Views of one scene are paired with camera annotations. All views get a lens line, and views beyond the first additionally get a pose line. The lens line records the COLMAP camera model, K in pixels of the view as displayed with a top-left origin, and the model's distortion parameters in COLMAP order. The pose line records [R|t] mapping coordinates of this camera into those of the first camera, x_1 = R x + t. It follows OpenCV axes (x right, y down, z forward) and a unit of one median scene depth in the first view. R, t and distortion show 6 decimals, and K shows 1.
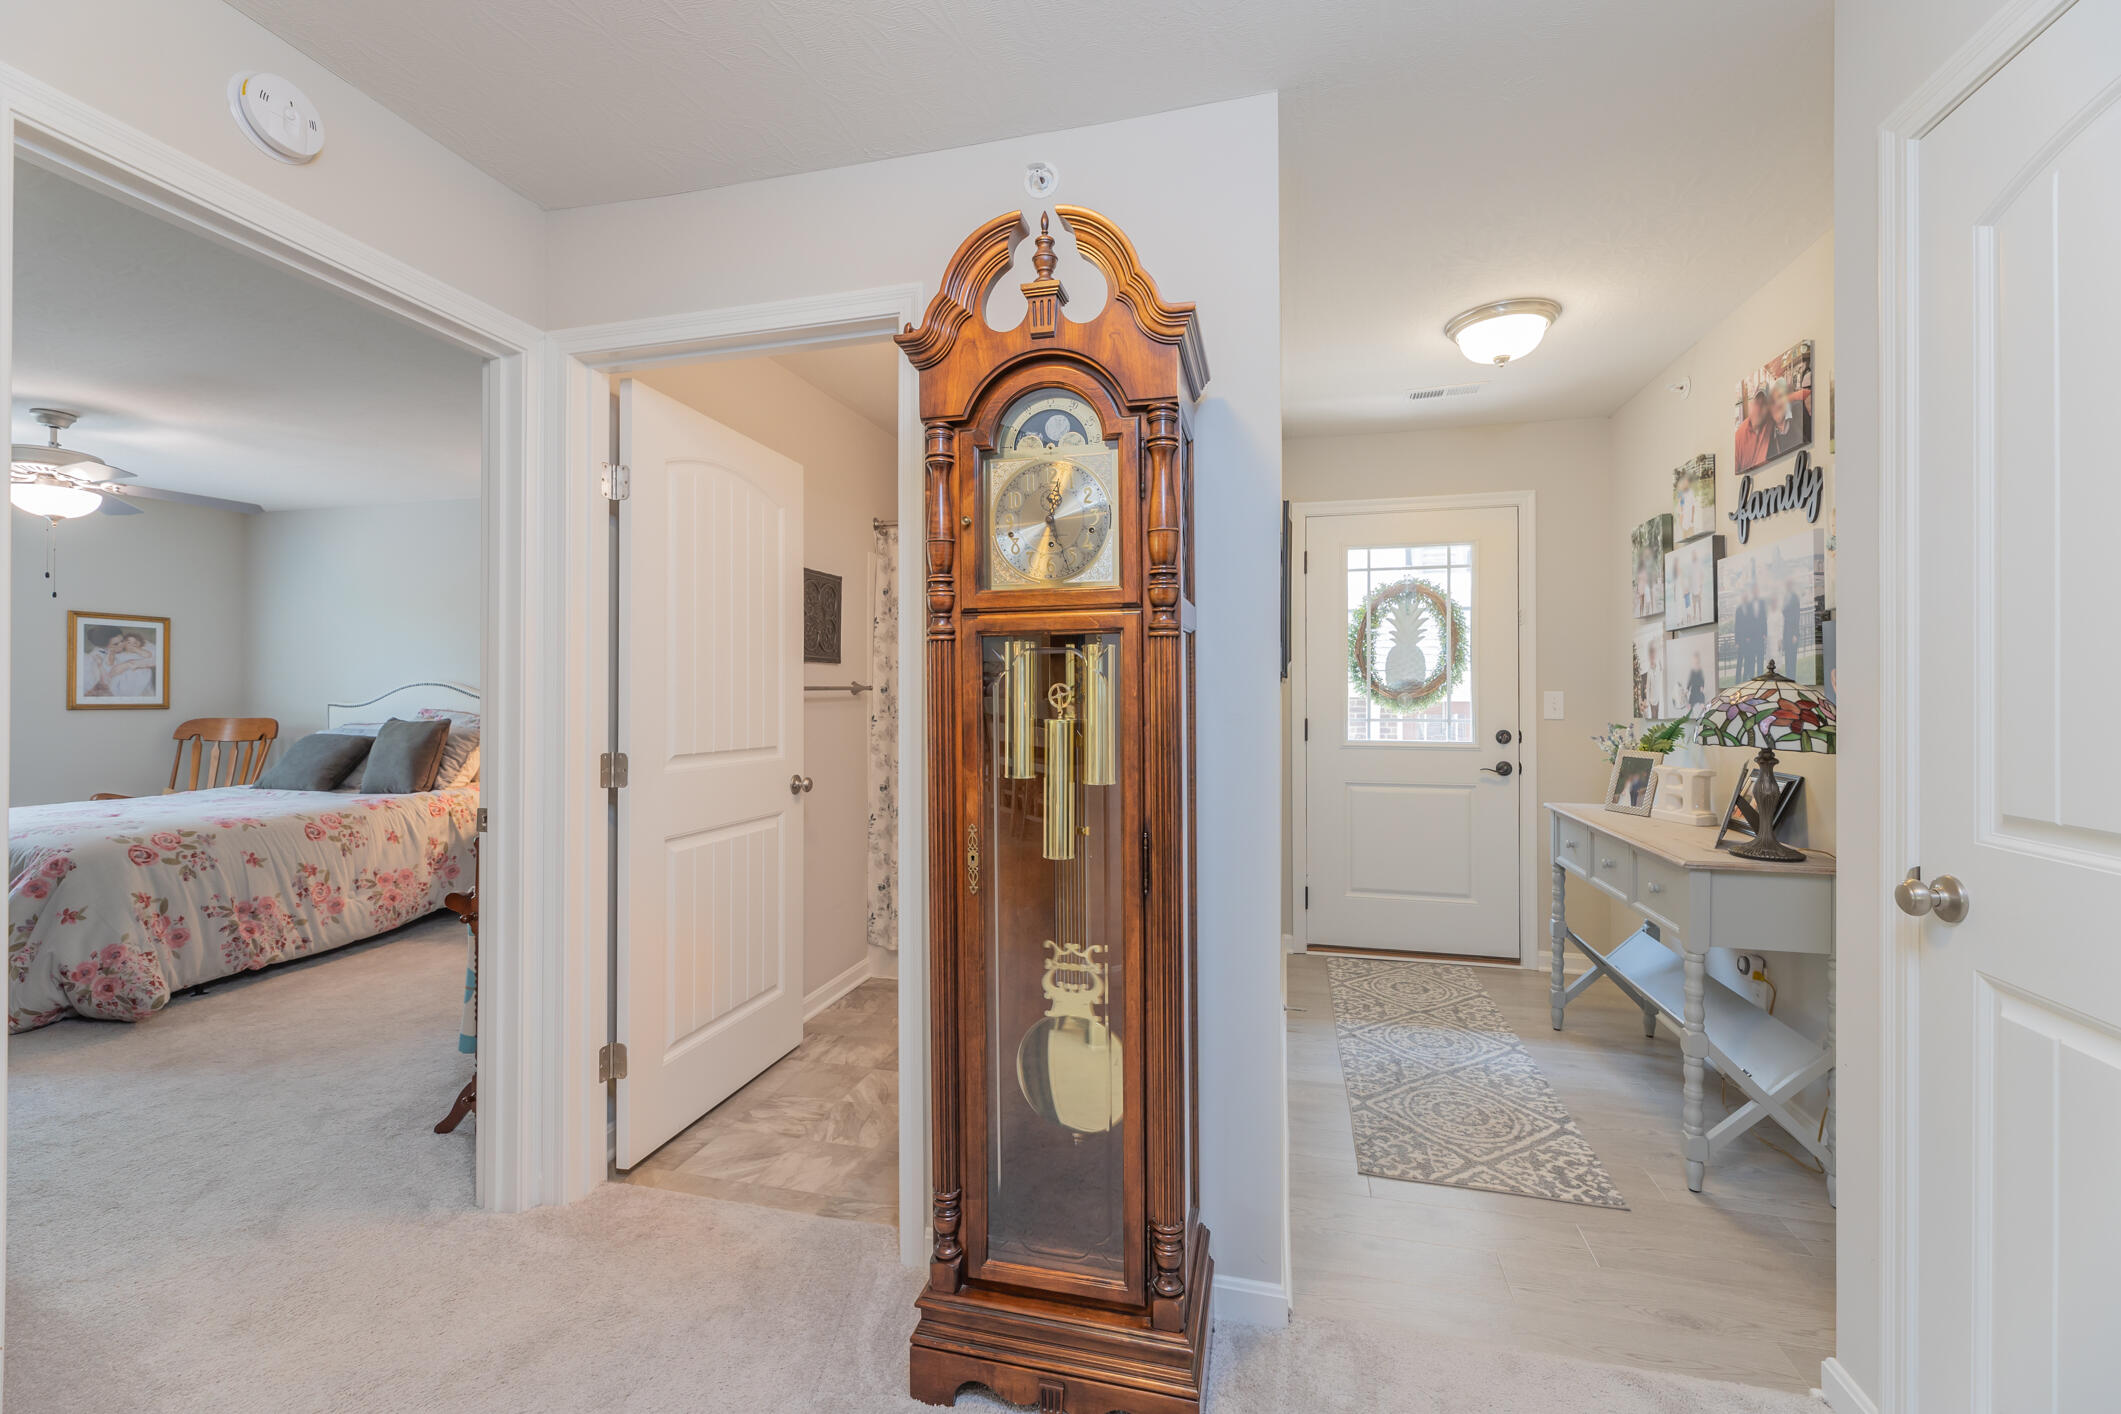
lens RADIAL K [[851.6, 0, 1078.3], [0, 851.6, 700.4], [0, 0, 1]] dist [0.000594, -0.000191]
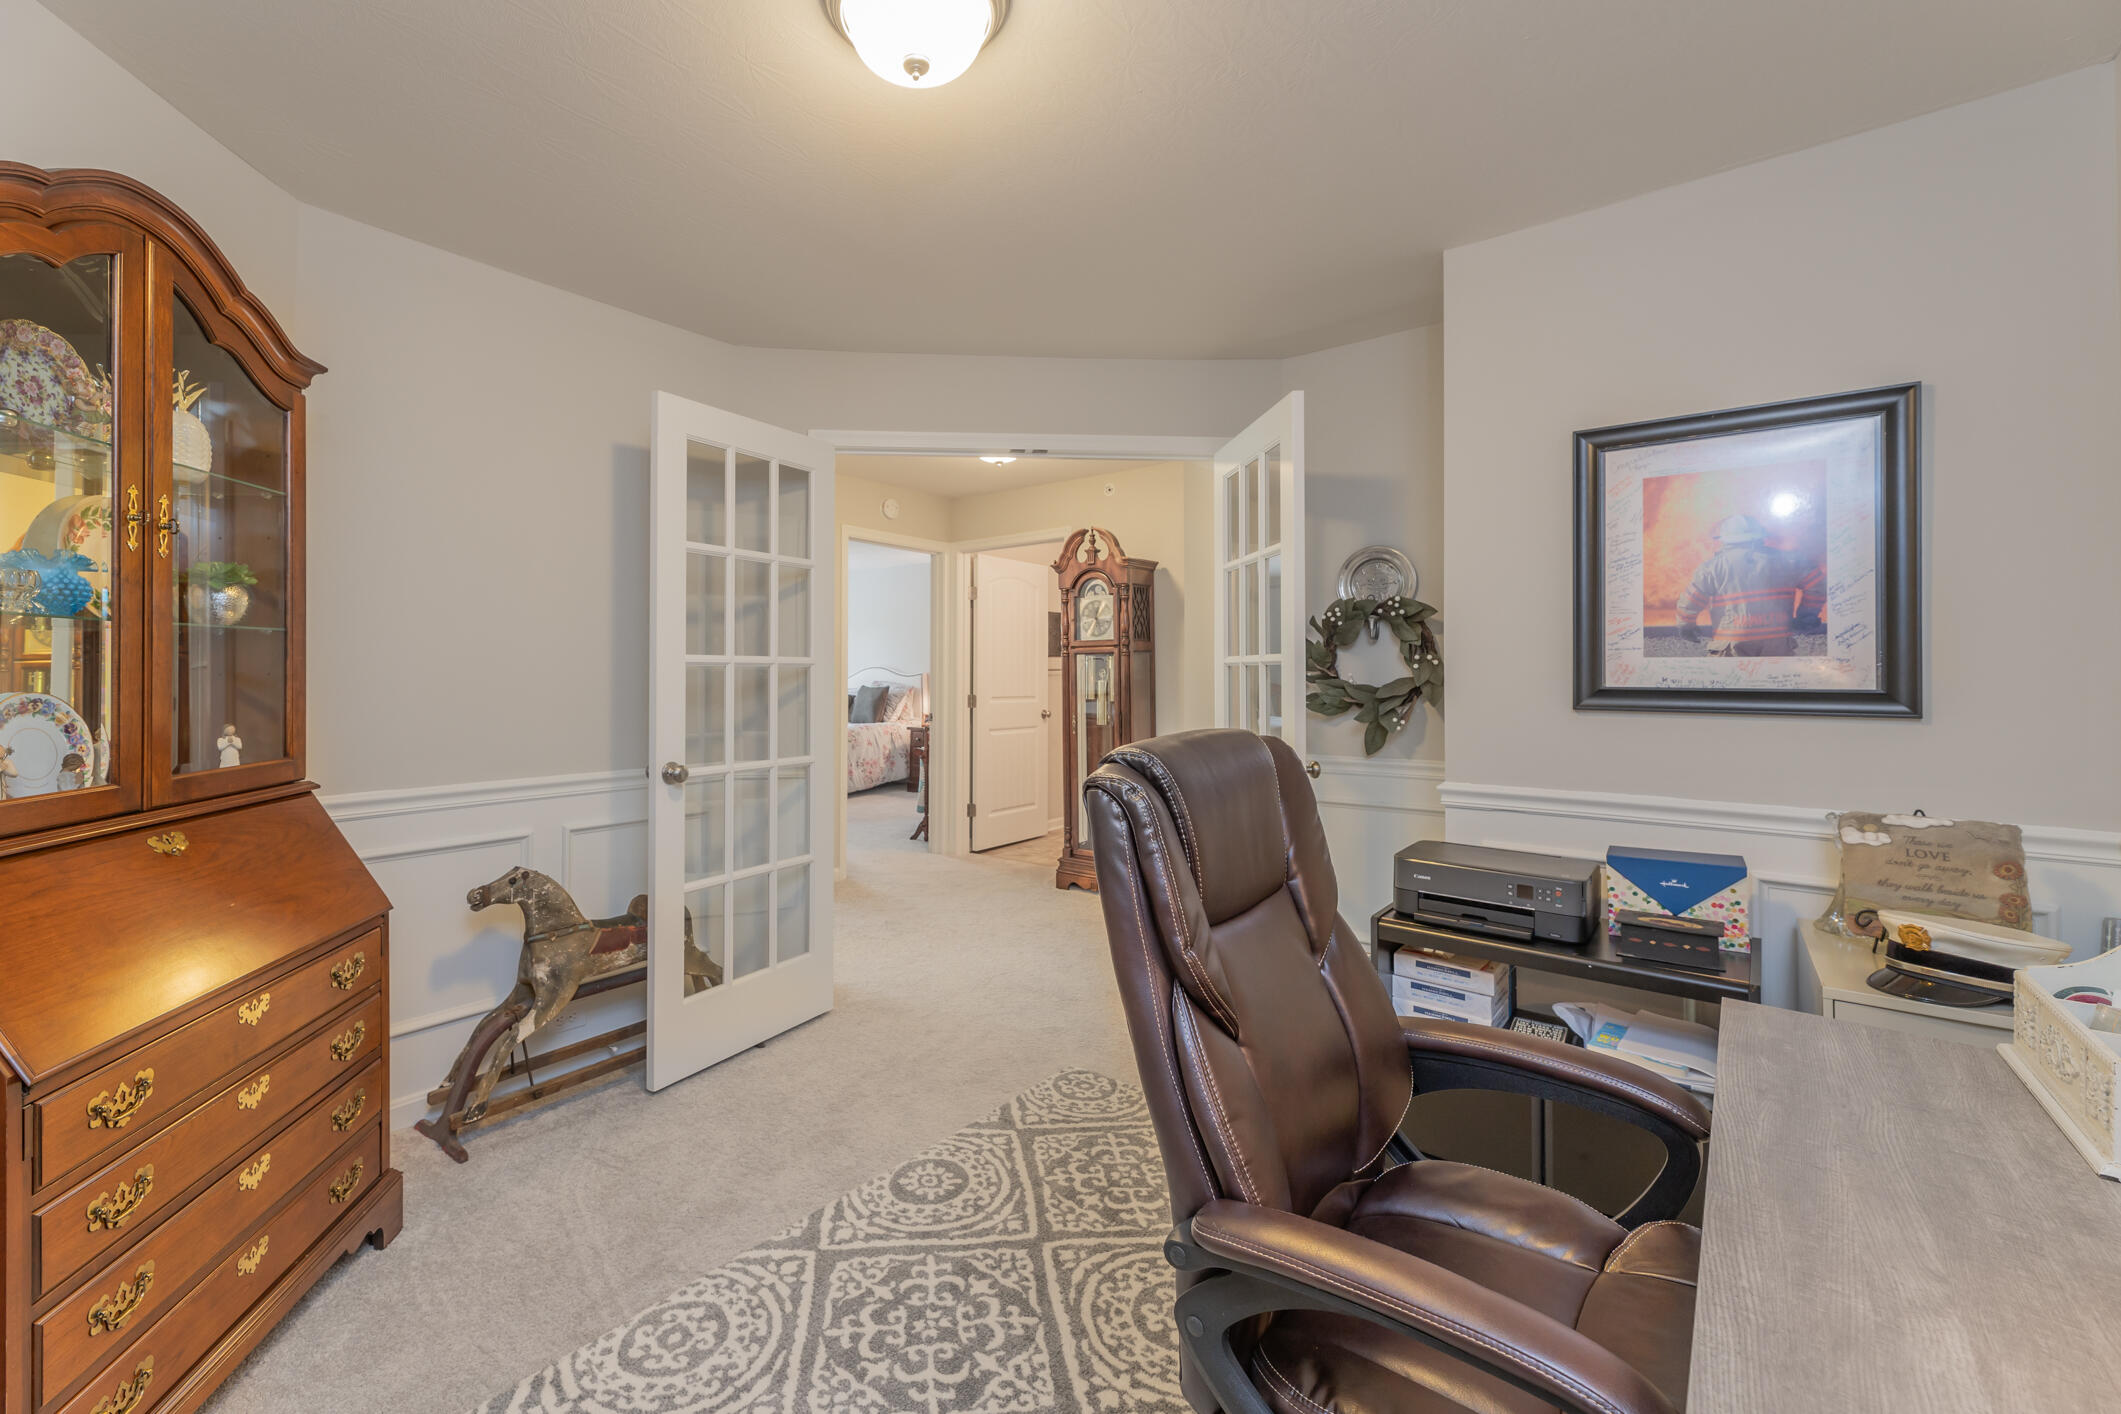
lens RADIAL K [[851.6, 0, 1053.5], [0, 851.6, 686.1], [0, 0, 1]] dist [0.000594, -0.000191]
pose [[0.927985, 0.006422, -0.372562, 1.021118], [-0.003904, 0.999964, 0.007513, 0.022048], [0.372597, -0.005518, 0.927977, -2.059135]]
